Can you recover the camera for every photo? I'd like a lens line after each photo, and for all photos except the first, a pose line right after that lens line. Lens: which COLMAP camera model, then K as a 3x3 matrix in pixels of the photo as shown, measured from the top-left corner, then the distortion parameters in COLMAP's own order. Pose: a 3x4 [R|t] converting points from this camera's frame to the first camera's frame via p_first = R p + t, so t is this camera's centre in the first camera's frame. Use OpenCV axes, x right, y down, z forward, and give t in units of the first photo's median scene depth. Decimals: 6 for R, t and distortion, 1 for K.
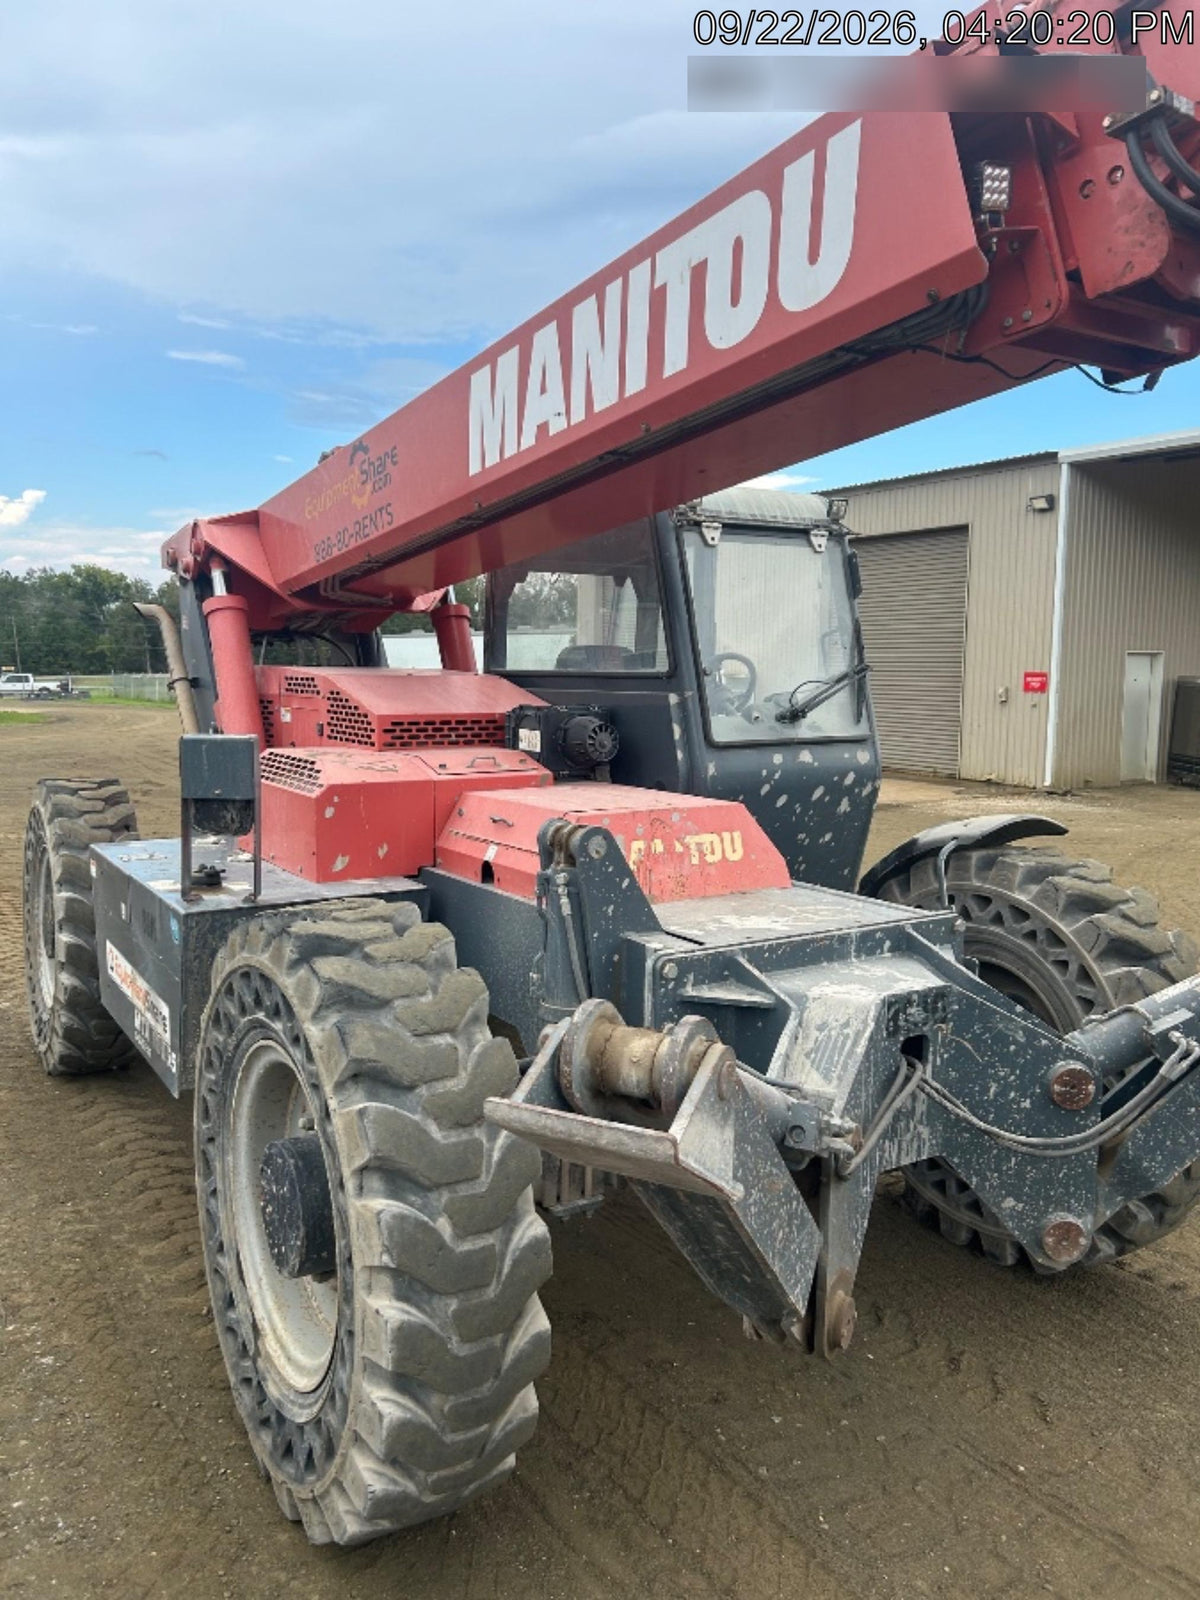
lens RADIAL K [[1228.5, 0, 601.6], [0, 1228.5, 797.3], [0, 0, 1]] dist [0.048524, -0.058243]
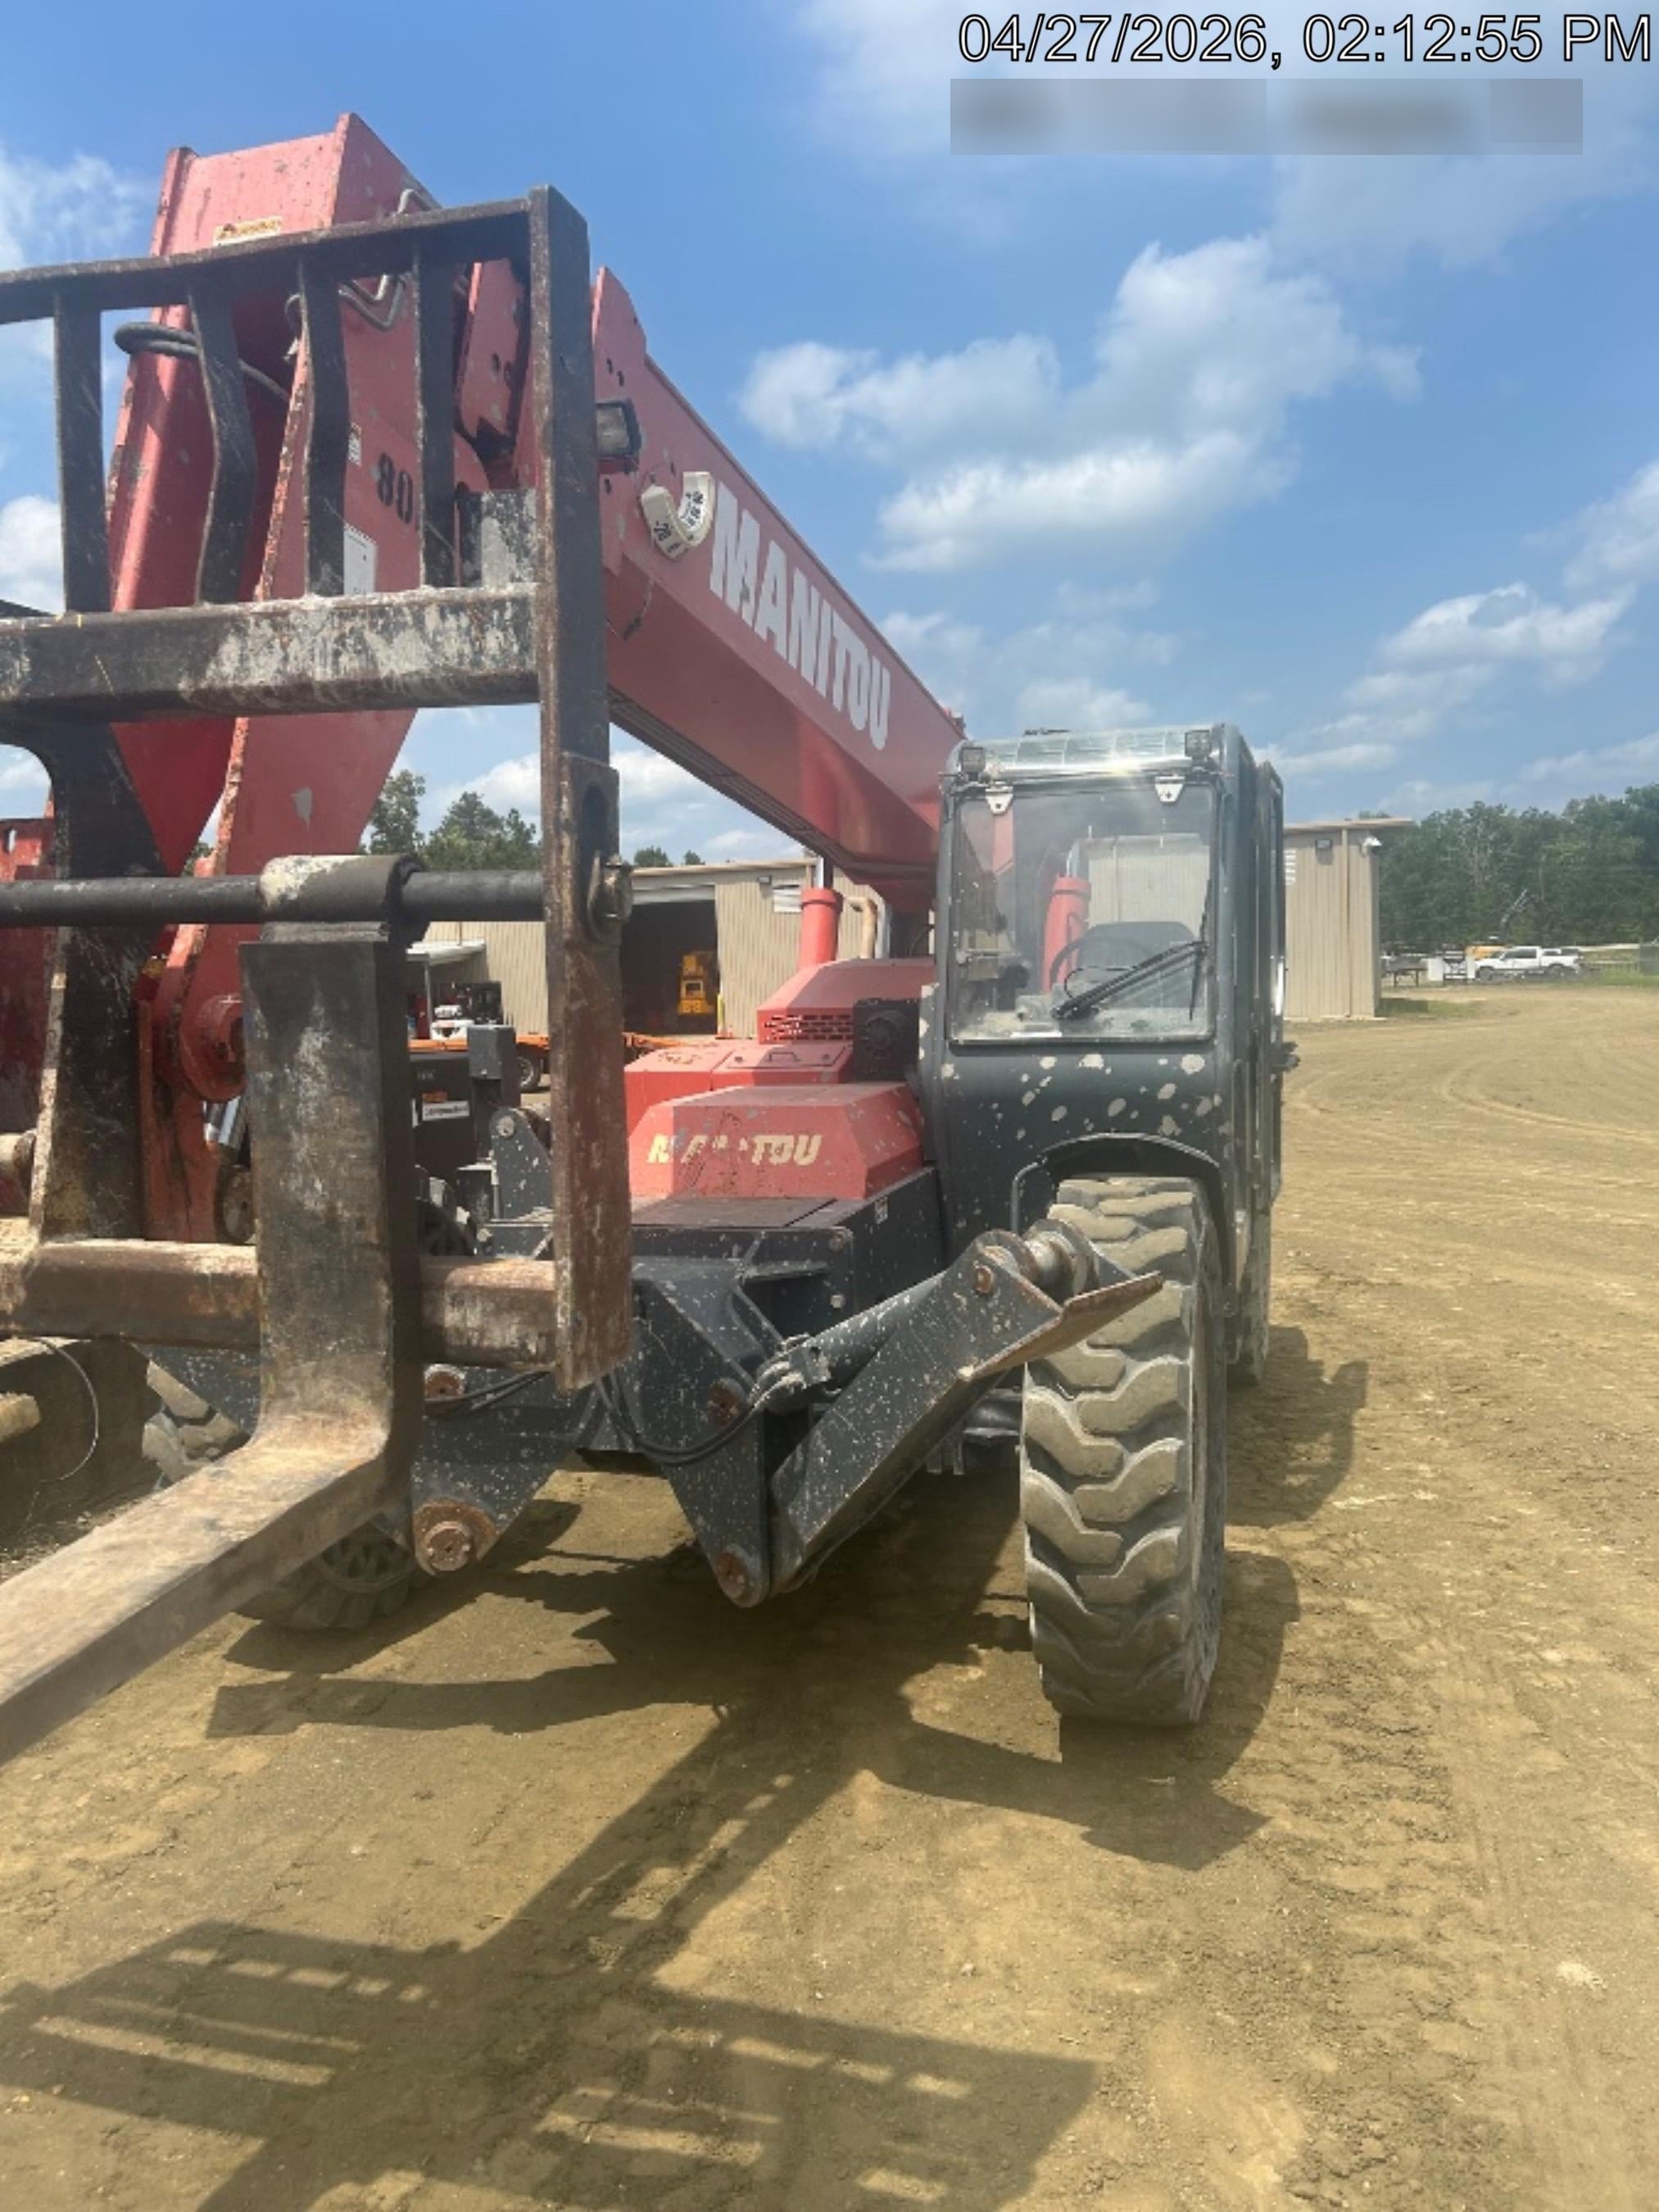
lens RADIAL K [[1698.3, 0, 832.1], [0, 1698.3, 1103.6], [0, 0, 1]] dist [0.048524, -0.058243]
pose [[0.658491, 0.044052, -0.751298, 0.903859], [-0.048892, 0.998681, 0.015705, -0.014043], [0.750999, 0.026391, 0.659776, 0.124900]]
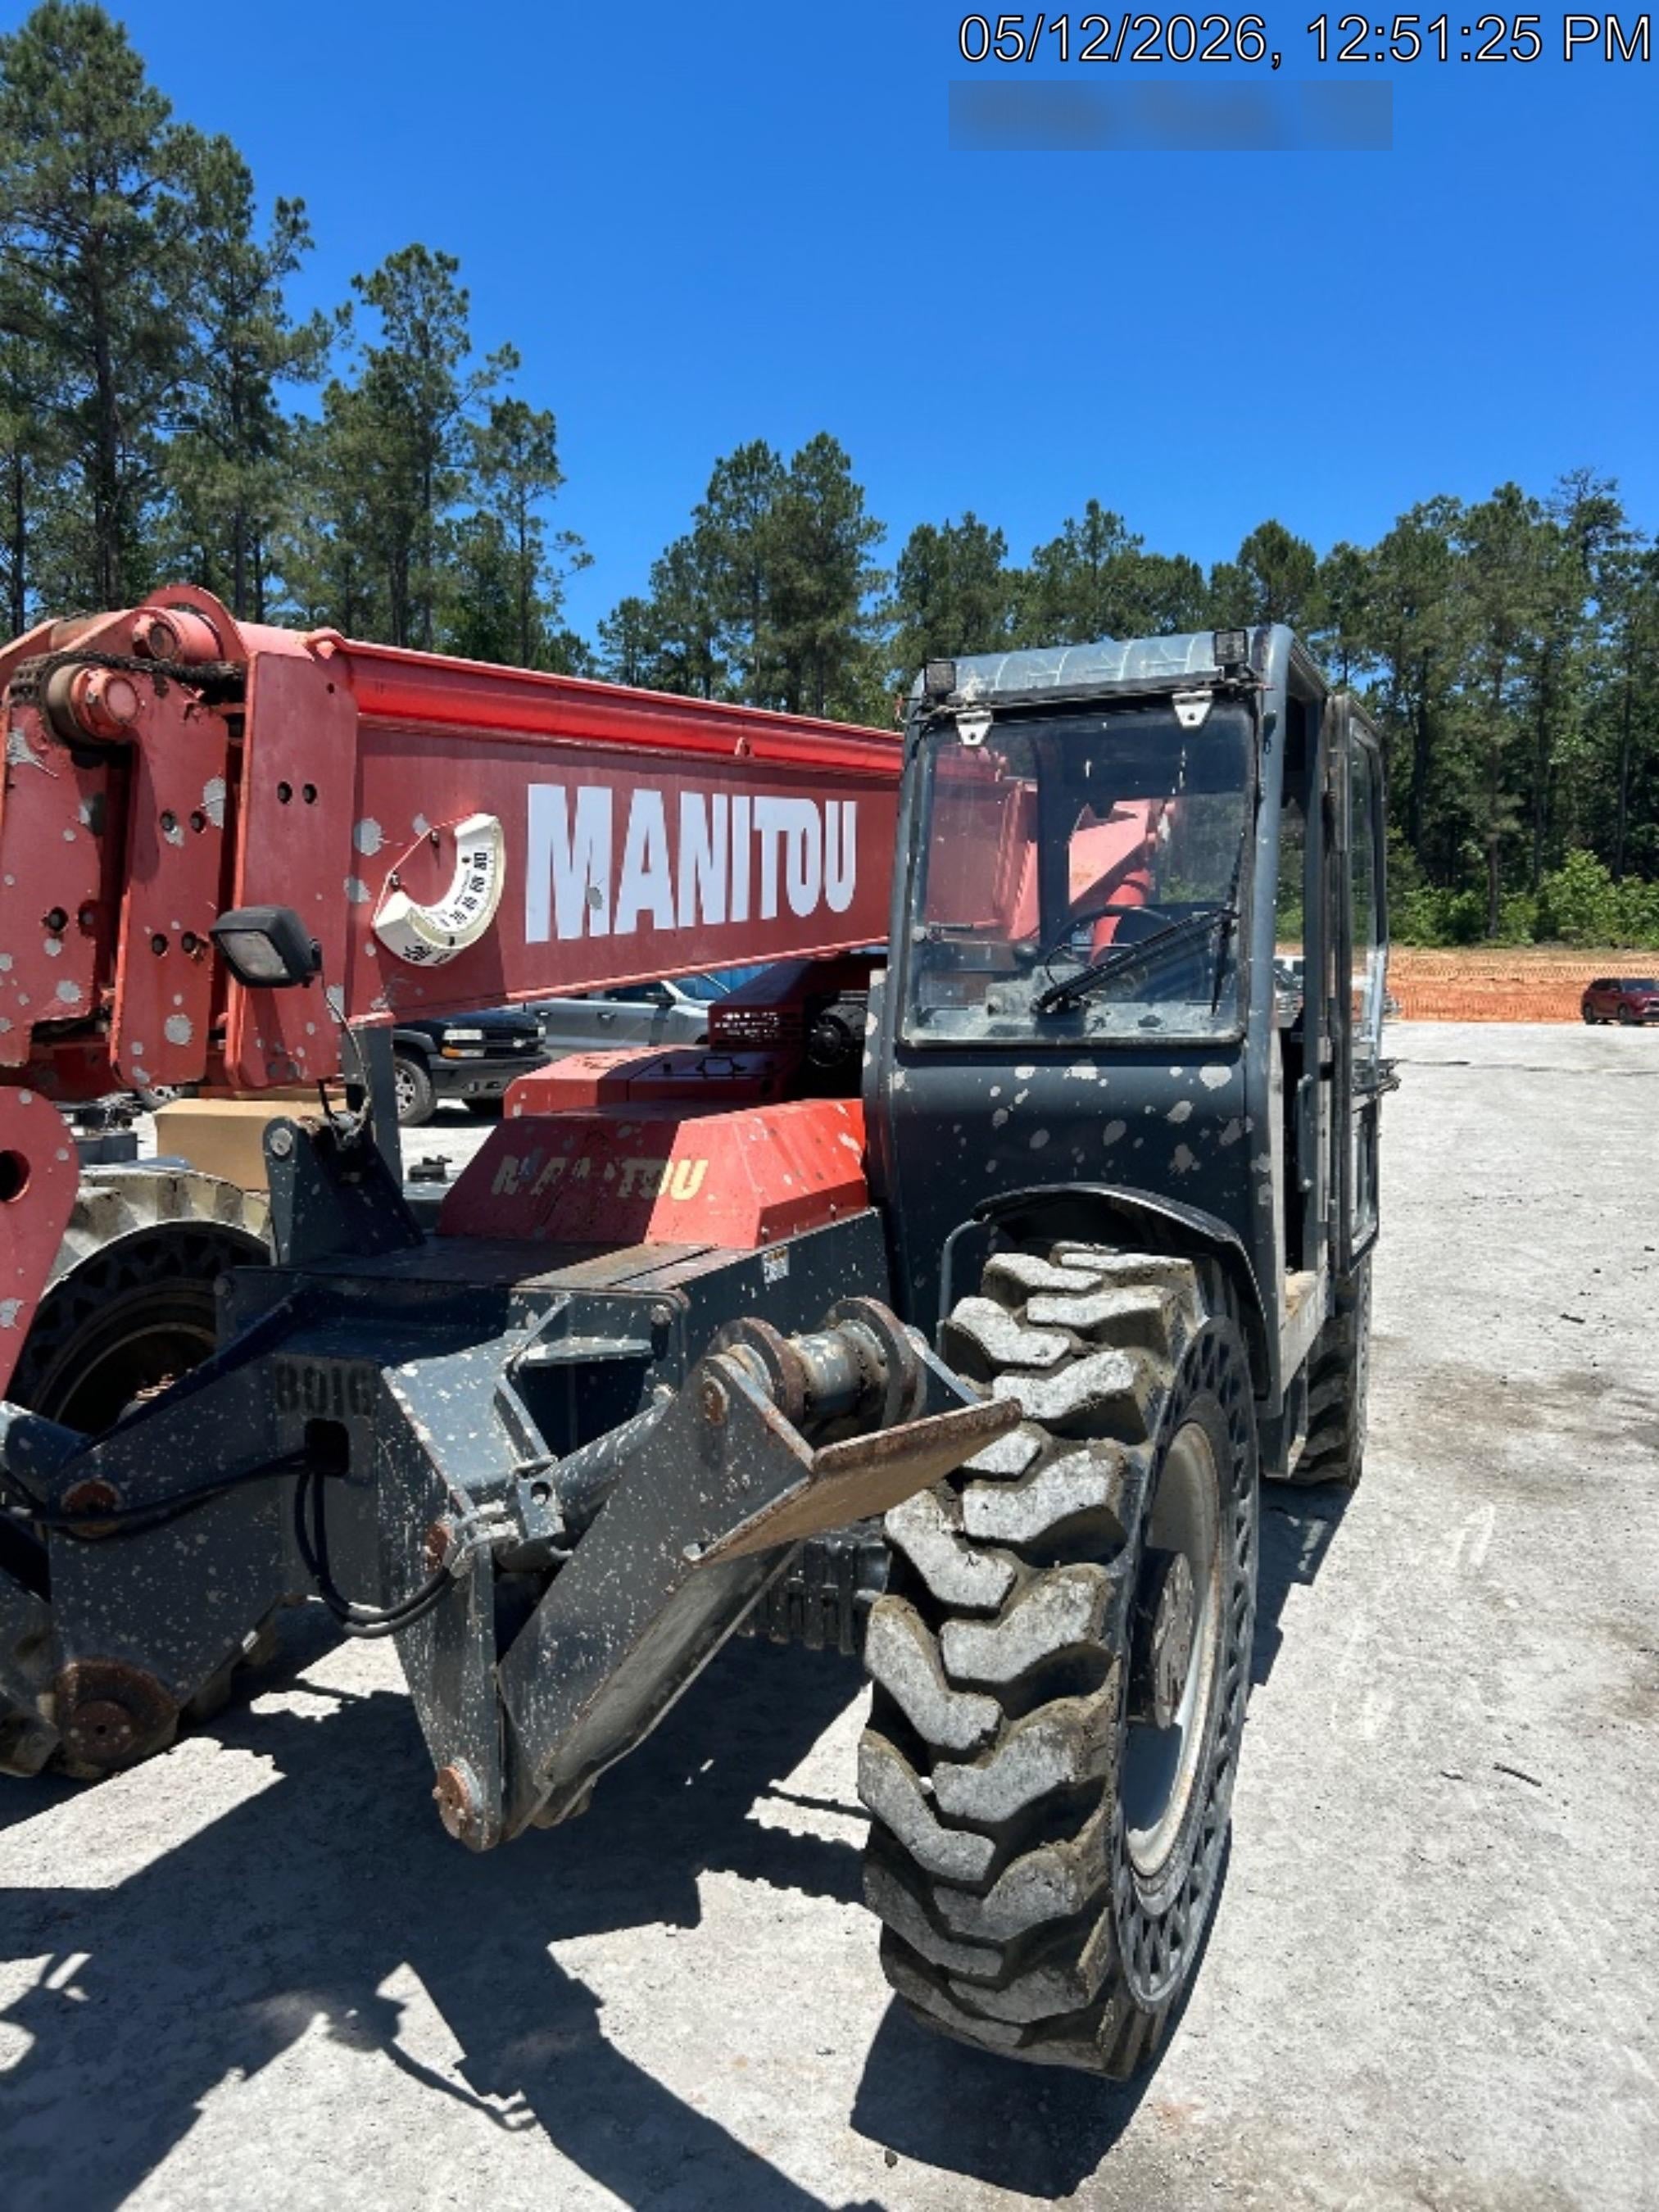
lens RADIAL K [[1698.3, 0, 821.6], [0, 1698.3, 1098.5], [0, 0, 1]] dist [0.048524, -0.058243]
pose [[0.580313, 0.042756, -0.813271, 0.783462], [-0.066382, 0.997781, 0.005089, -0.014689], [0.811684, 0.051033, 0.581863, 0.400141]]
